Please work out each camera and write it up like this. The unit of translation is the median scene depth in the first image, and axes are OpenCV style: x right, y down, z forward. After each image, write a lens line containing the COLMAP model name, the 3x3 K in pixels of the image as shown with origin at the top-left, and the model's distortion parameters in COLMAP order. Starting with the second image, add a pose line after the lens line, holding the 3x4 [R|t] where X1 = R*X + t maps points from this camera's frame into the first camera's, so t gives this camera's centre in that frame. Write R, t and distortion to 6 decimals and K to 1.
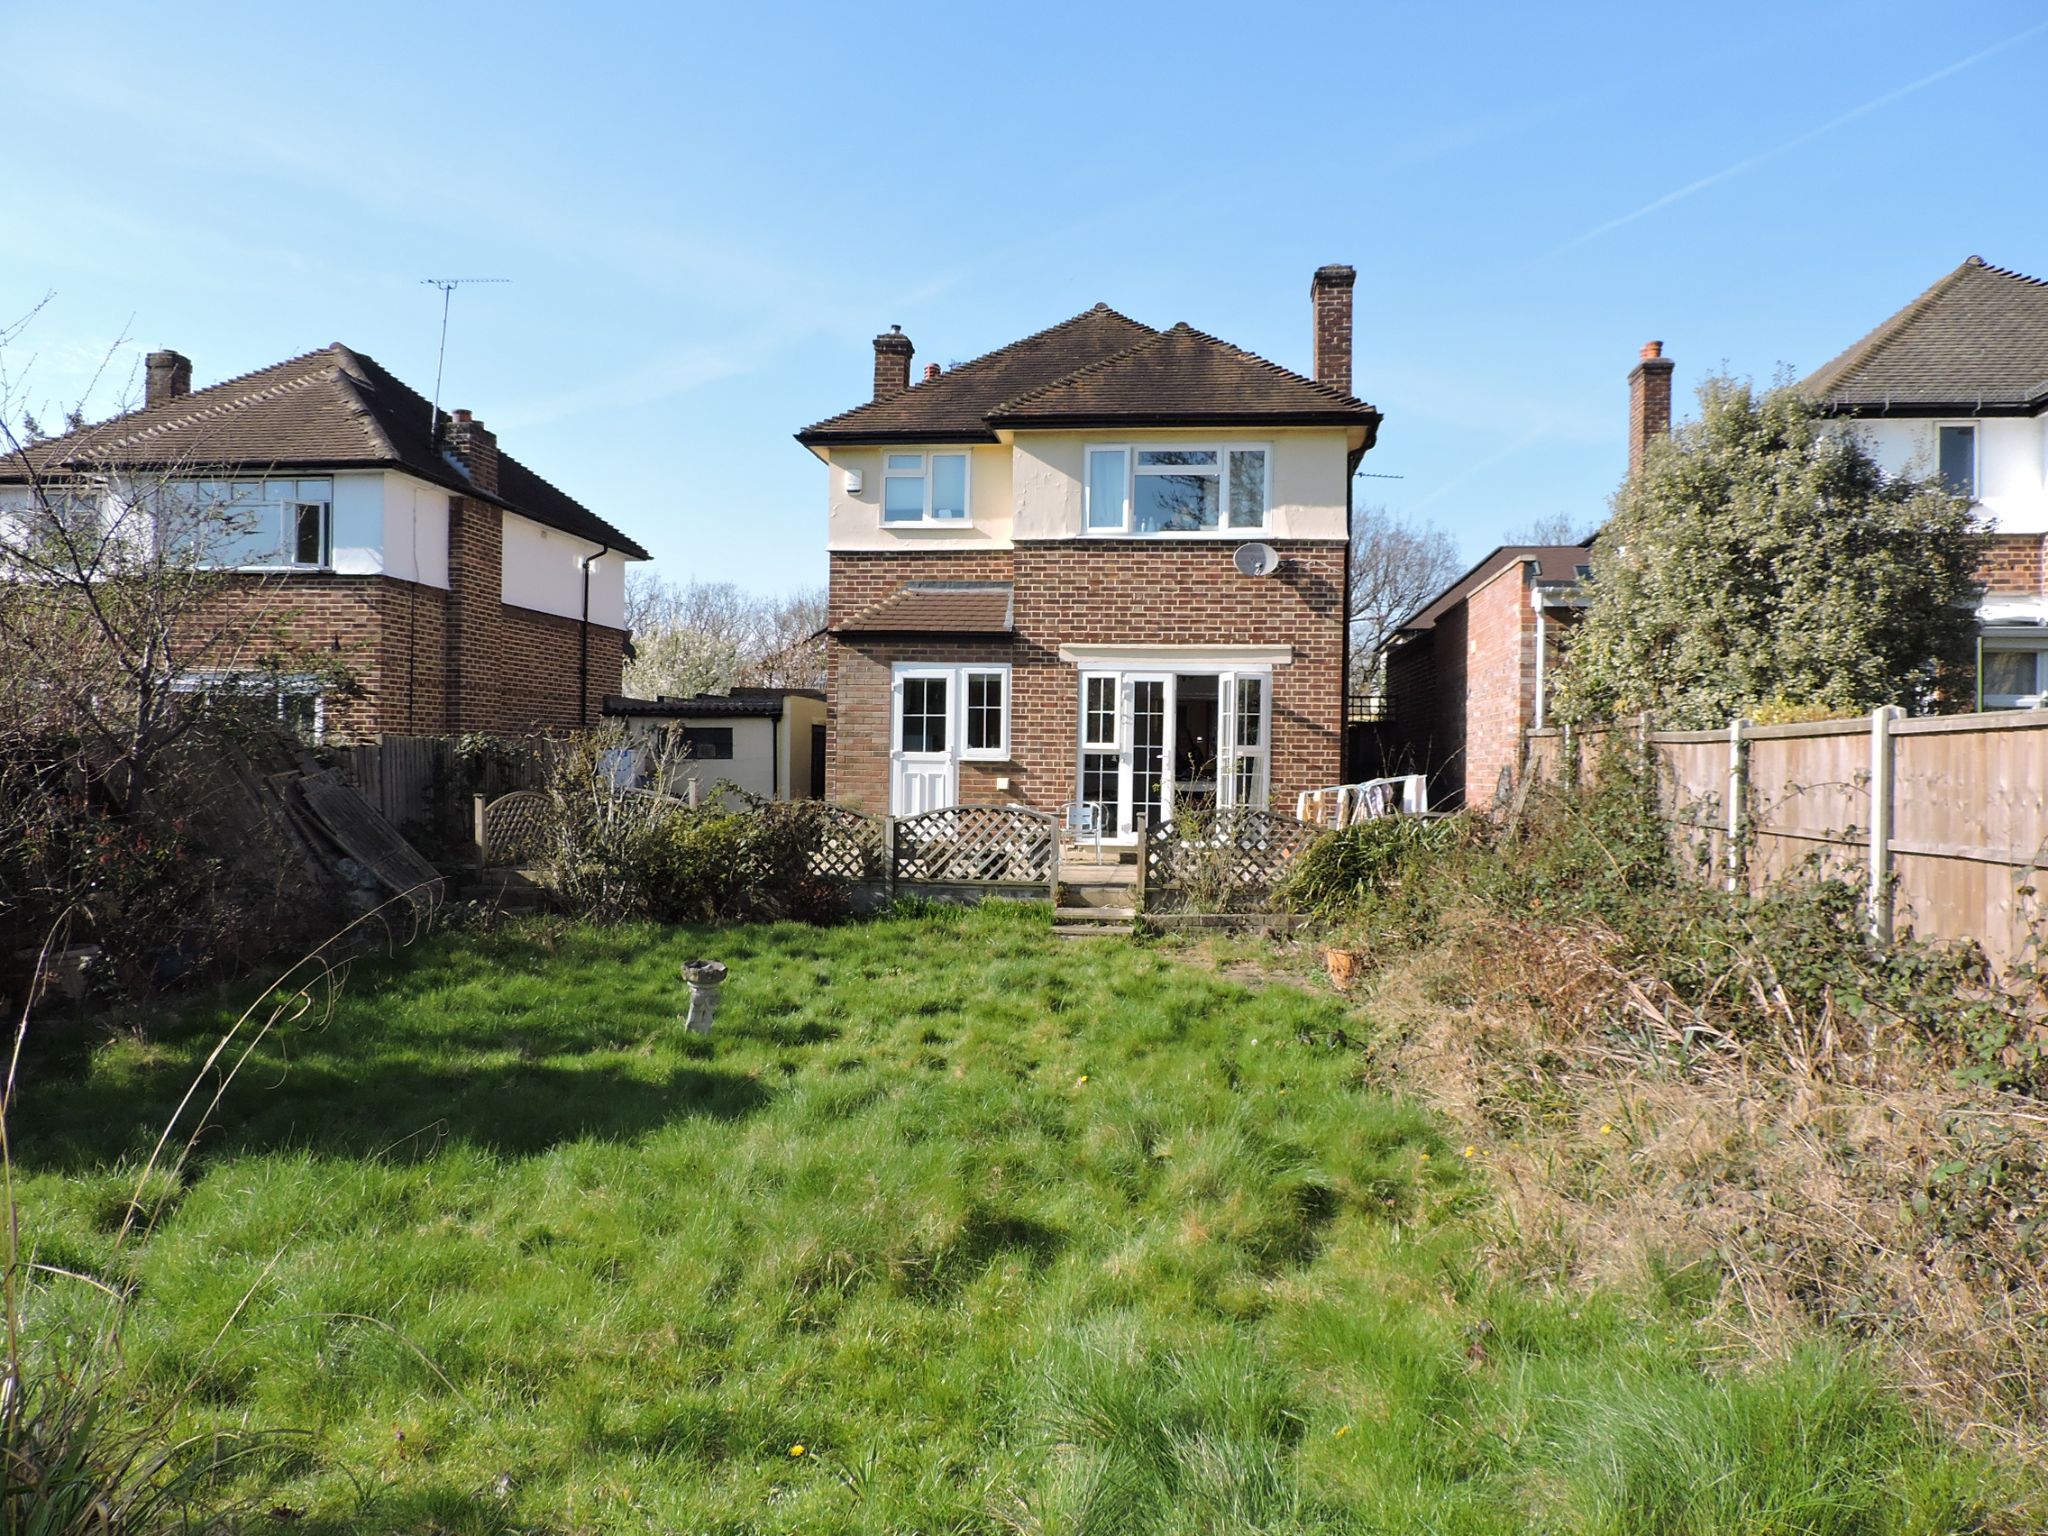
lens RADIAL K [[1481.1, 0, 1024.7], [0, 1481.1, 764.5], [0, 0, 1]] dist [-0.003944, -0.001550]
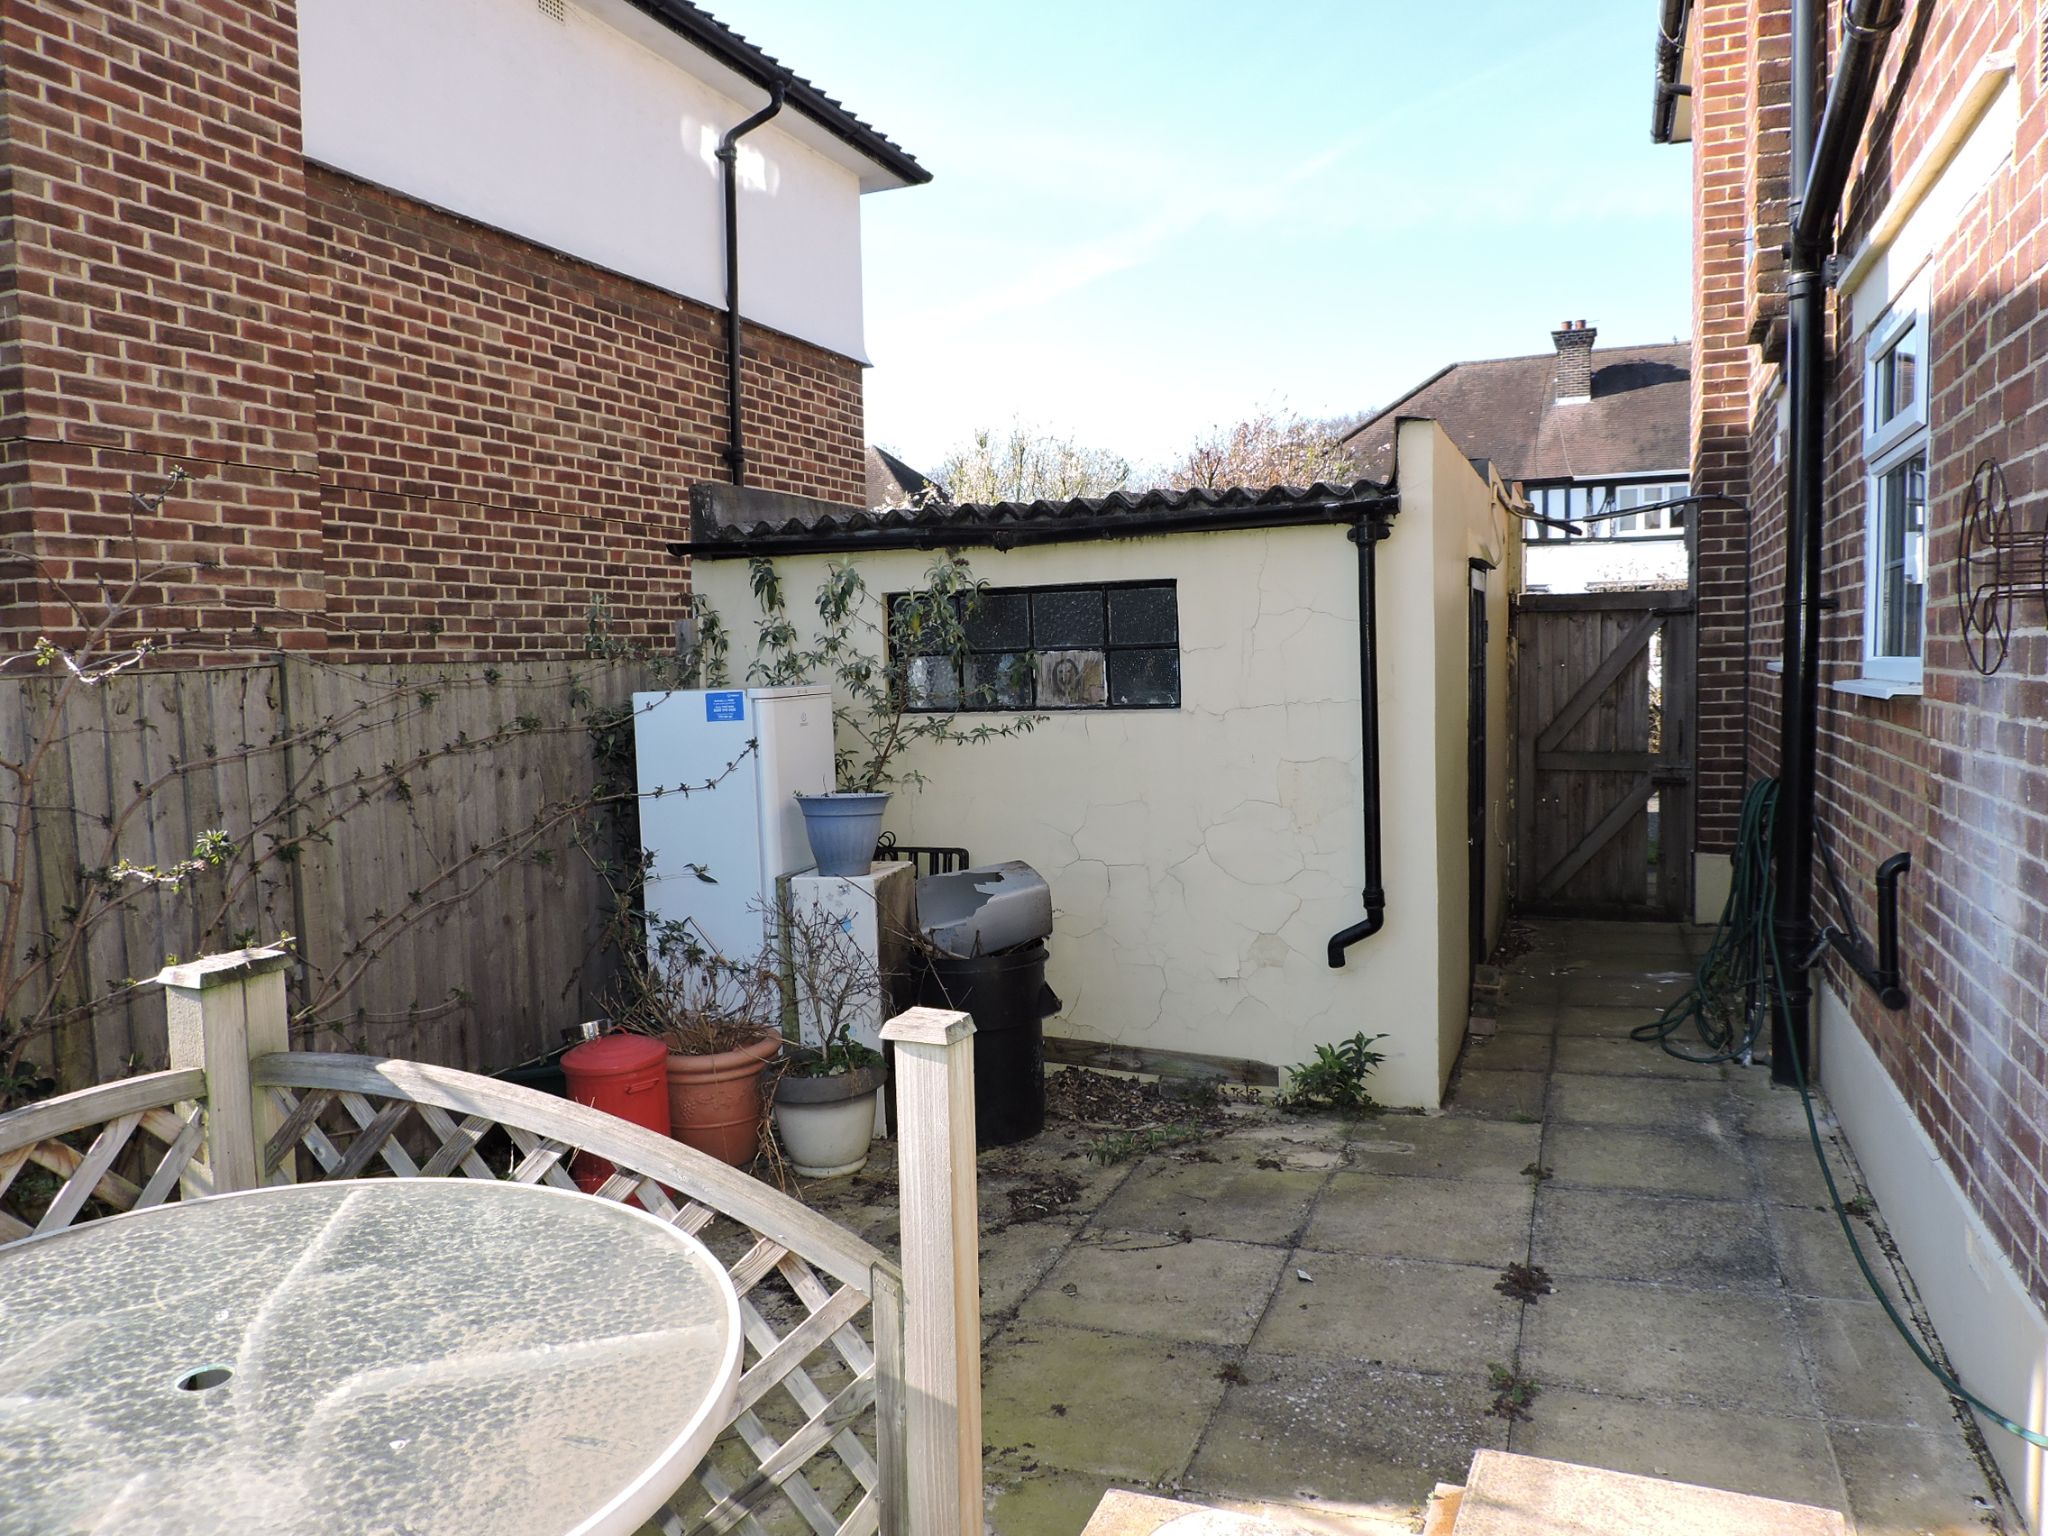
lens RADIAL K [[1481.1, 0, 1021.4], [0, 1481.1, 767.6], [0, 0, 1]] dist [-0.003944, -0.001550]
pose [[0.968872, -0.012290, -0.247258, -0.142419], [0.031128, 0.996888, 0.072426, -0.011277], [0.245598, -0.077869, 0.966239, 0.665660]]
